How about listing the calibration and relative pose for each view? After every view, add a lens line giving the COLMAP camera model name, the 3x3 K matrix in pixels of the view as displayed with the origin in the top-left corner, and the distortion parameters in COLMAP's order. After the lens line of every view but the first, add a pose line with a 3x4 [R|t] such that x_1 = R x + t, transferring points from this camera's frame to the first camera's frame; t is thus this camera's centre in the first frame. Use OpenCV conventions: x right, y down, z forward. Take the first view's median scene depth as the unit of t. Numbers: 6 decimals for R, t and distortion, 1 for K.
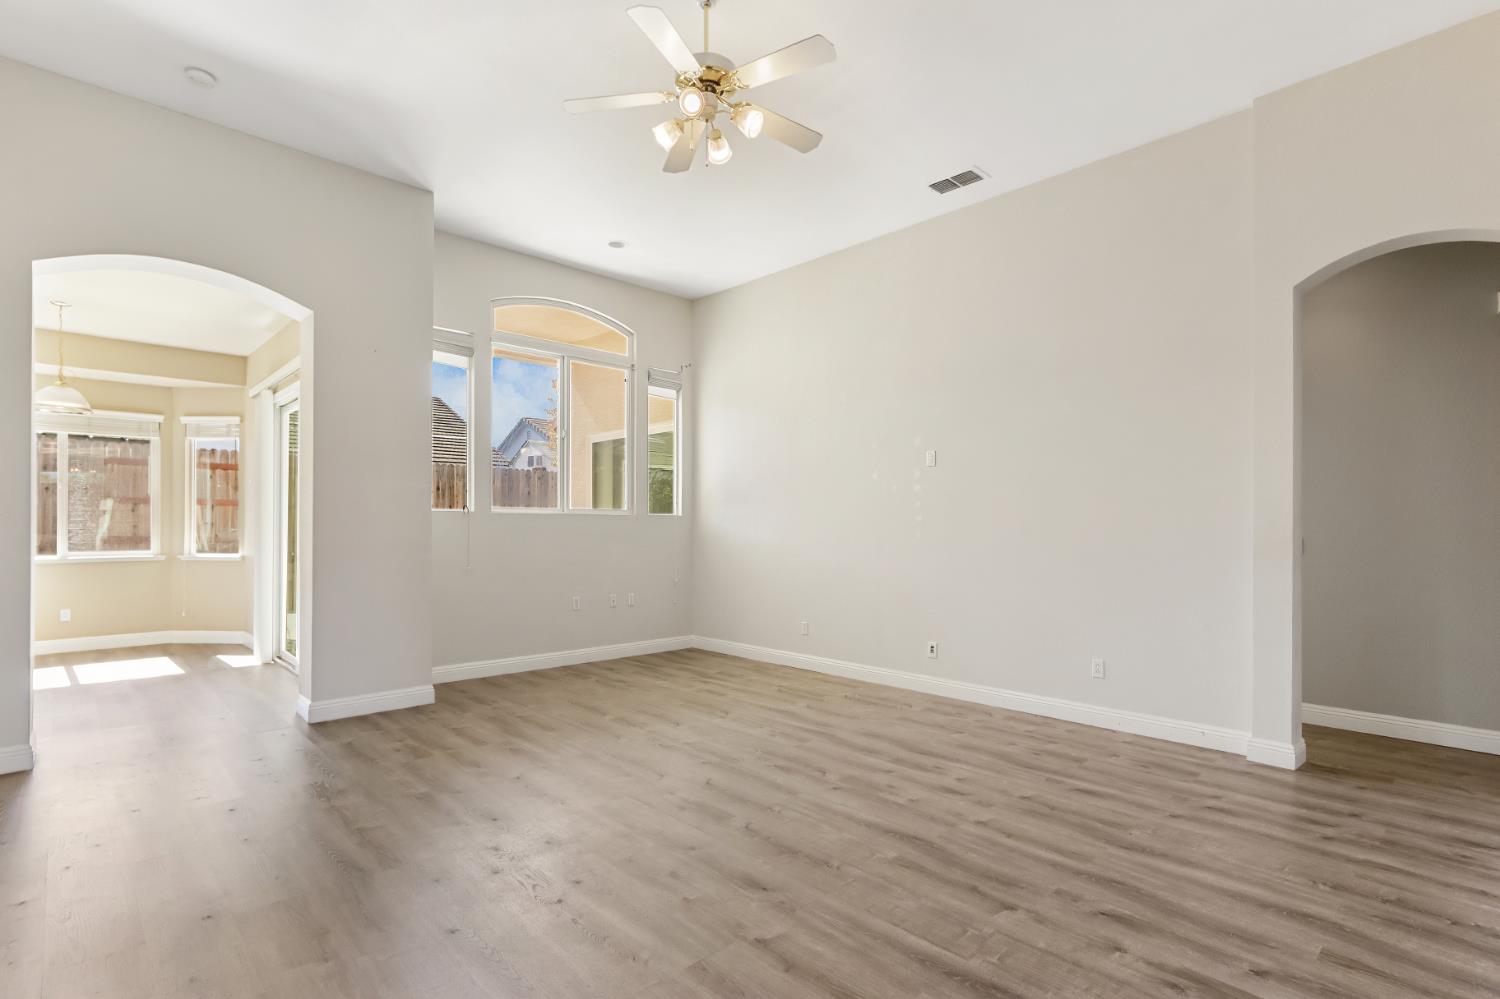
lens RADIAL K [[717.2, 0, 723.4], [0, 717.2, 508.6], [0, 0, 1]] dist [-0.000326, 0.005564]
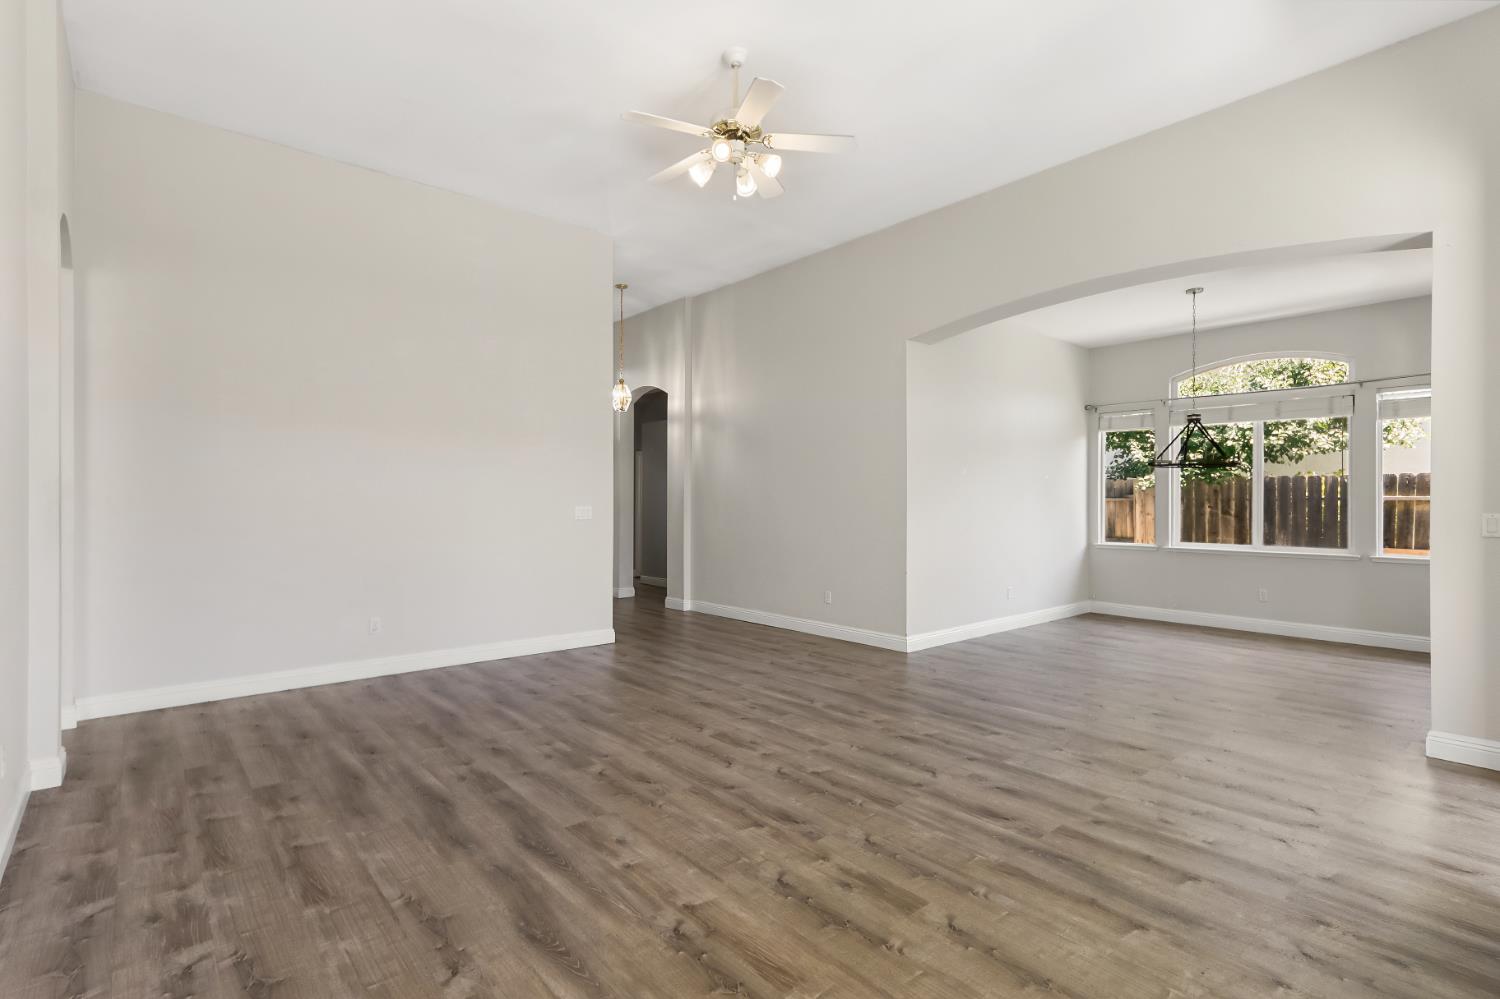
lens RADIAL K [[717.2, 0, 717.5], [0, 717.2, 509.0], [0, 0, 1]] dist [-0.000326, 0.005564]
pose [[-0.998283, -0.008117, 0.058008, -0.047333], [-0.008966, 0.999856, -0.014401, 0.039691], [-0.057883, -0.014897, -0.998212, 1.587228]]
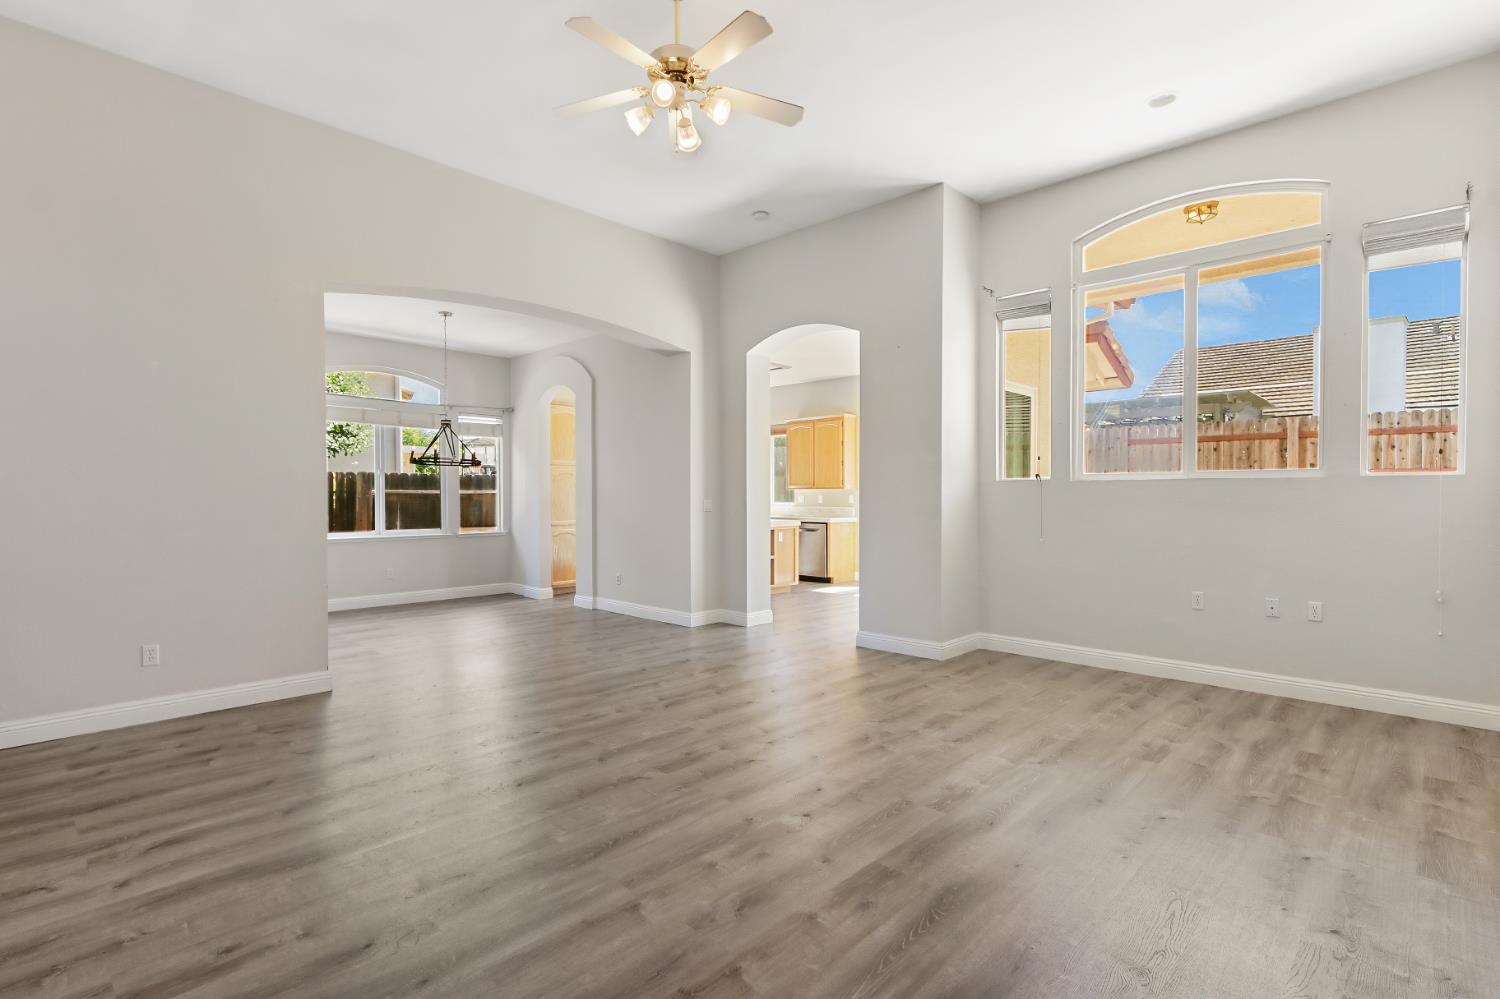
lens RADIAL K [[717.2, 0, 746.2], [0, 717.2, 489.2], [0, 0, 1]] dist [-0.000326, 0.005564]
pose [[0.062856, -0.013967, -0.997925, 0.754440], [0.024860, 0.999614, -0.012424, 0.024496], [0.997713, -0.024027, 0.063179, 0.750613]]
